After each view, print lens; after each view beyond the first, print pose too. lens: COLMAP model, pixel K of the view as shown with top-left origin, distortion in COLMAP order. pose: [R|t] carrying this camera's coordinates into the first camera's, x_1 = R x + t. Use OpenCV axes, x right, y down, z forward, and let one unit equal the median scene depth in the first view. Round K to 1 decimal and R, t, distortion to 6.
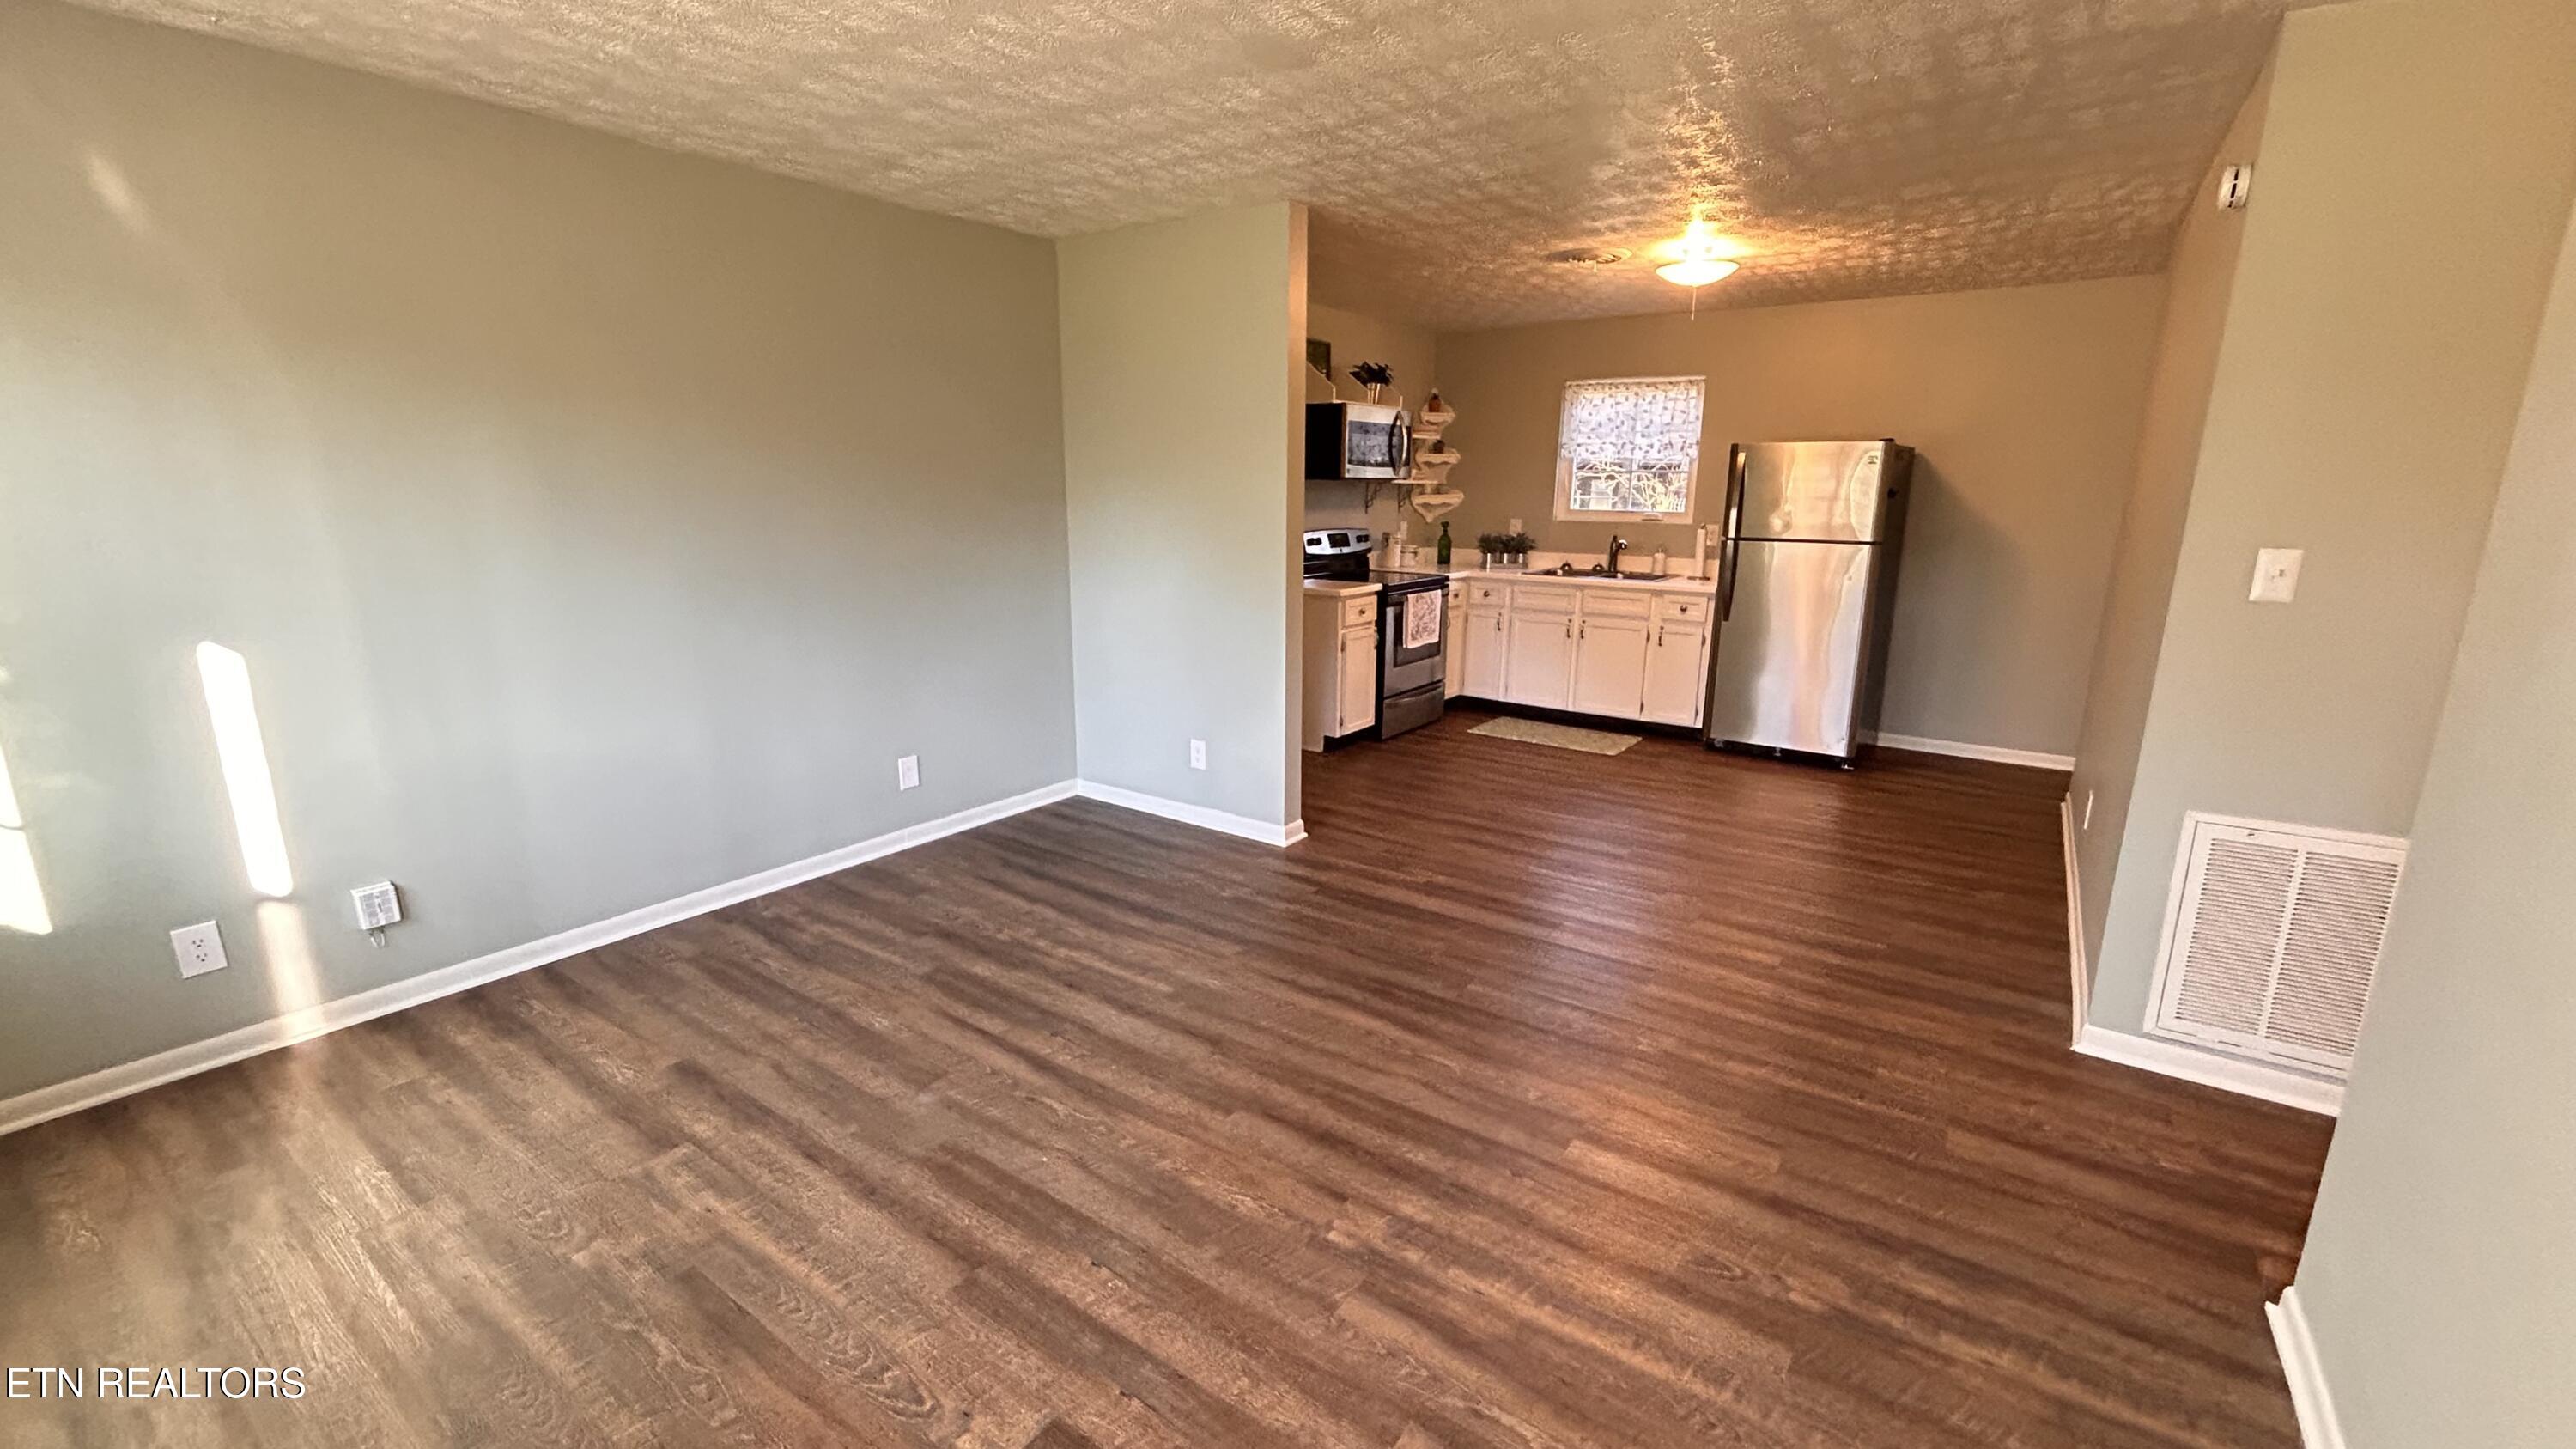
lens RADIAL K [[1044.0, 0, 1275.8], [0, 1044.0, 728.3], [0, 0, 1]] dist [-0.006102, 0.001759]
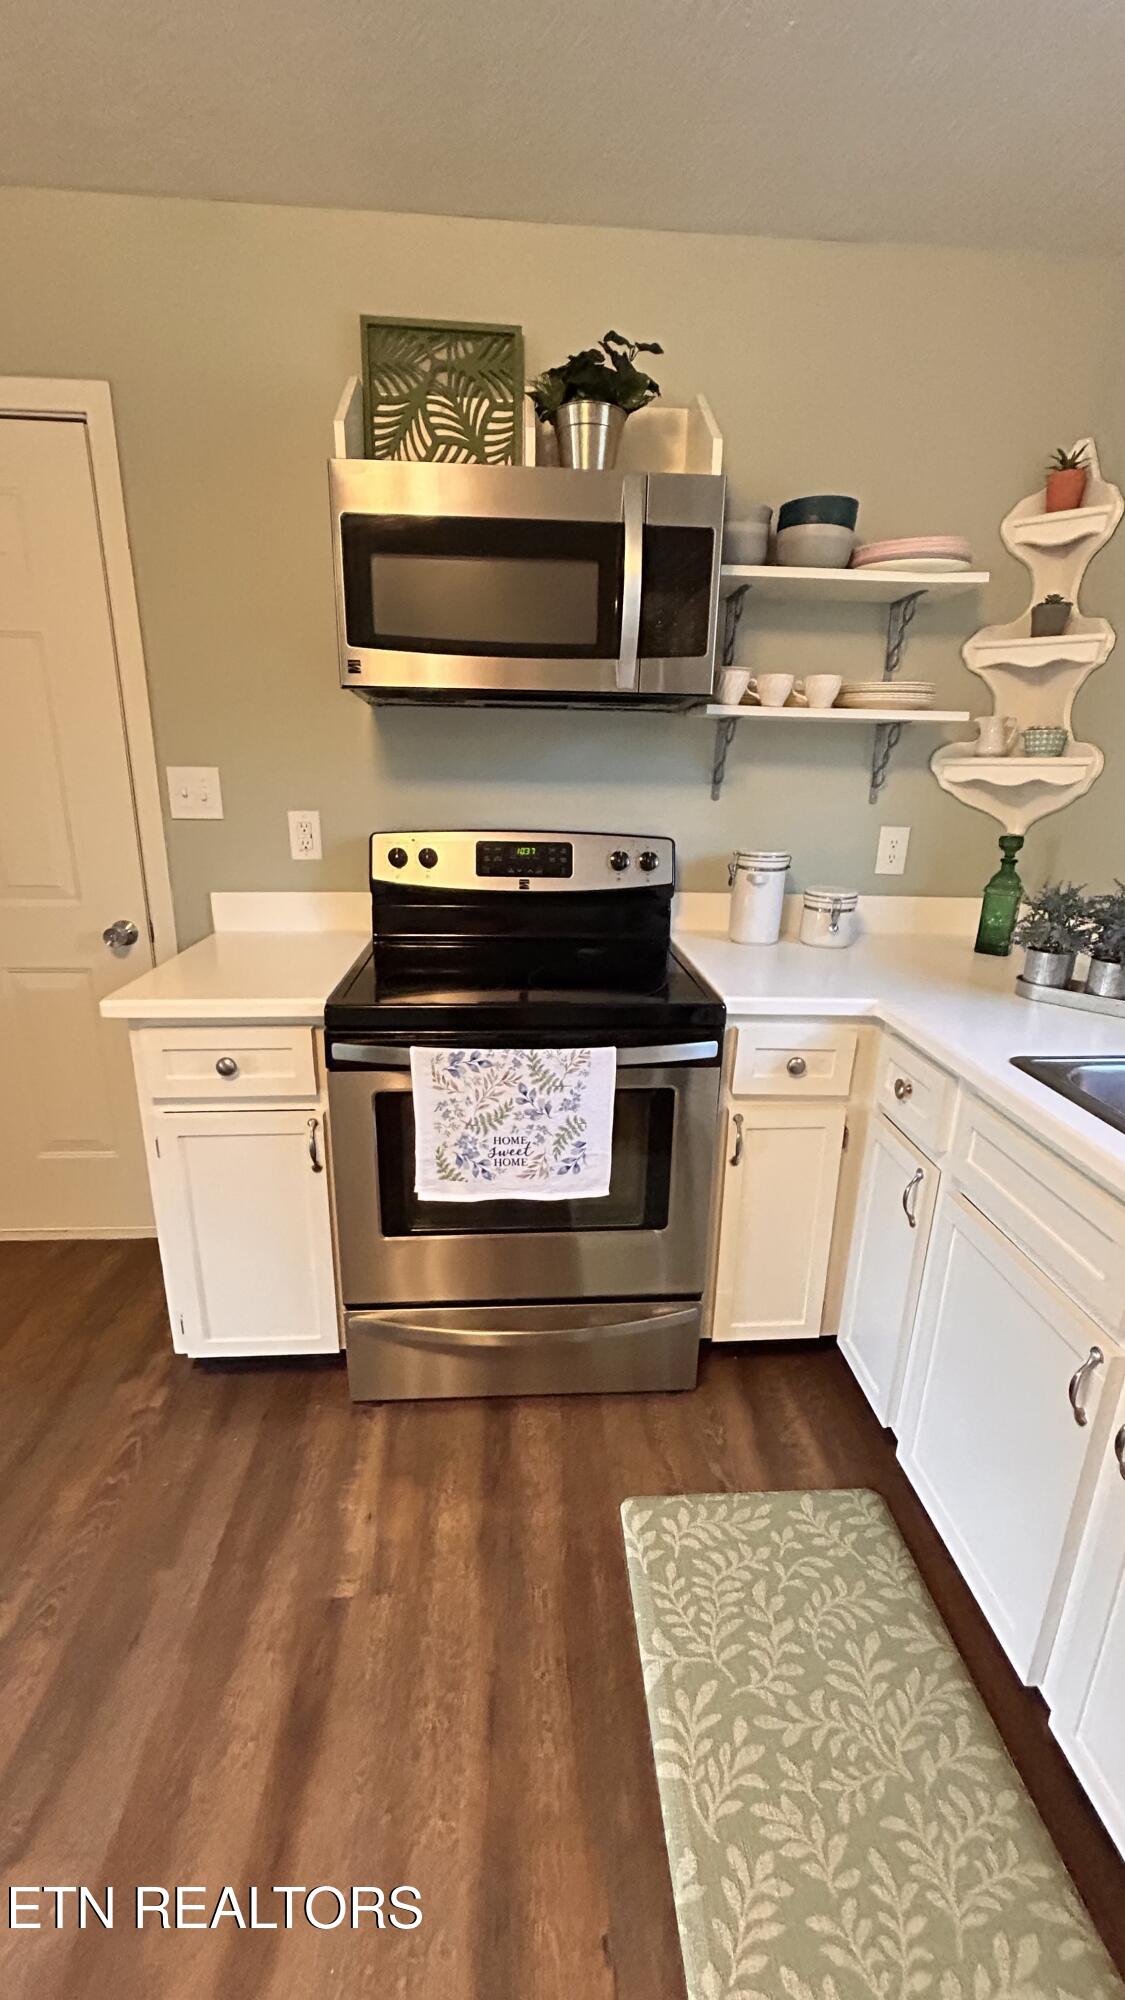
lens RADIAL K [[810.5, 0, 566.0], [0, 810.5, 998.0], [0, 0, 1]] dist [-0.006102, 0.001759]
pose [[0.647777, 0.229434, -0.726460, 0.303284], [-0.187838, 0.972234, 0.139561, -0.169776], [0.738310, 0.046052, 0.672888, 0.780700]]
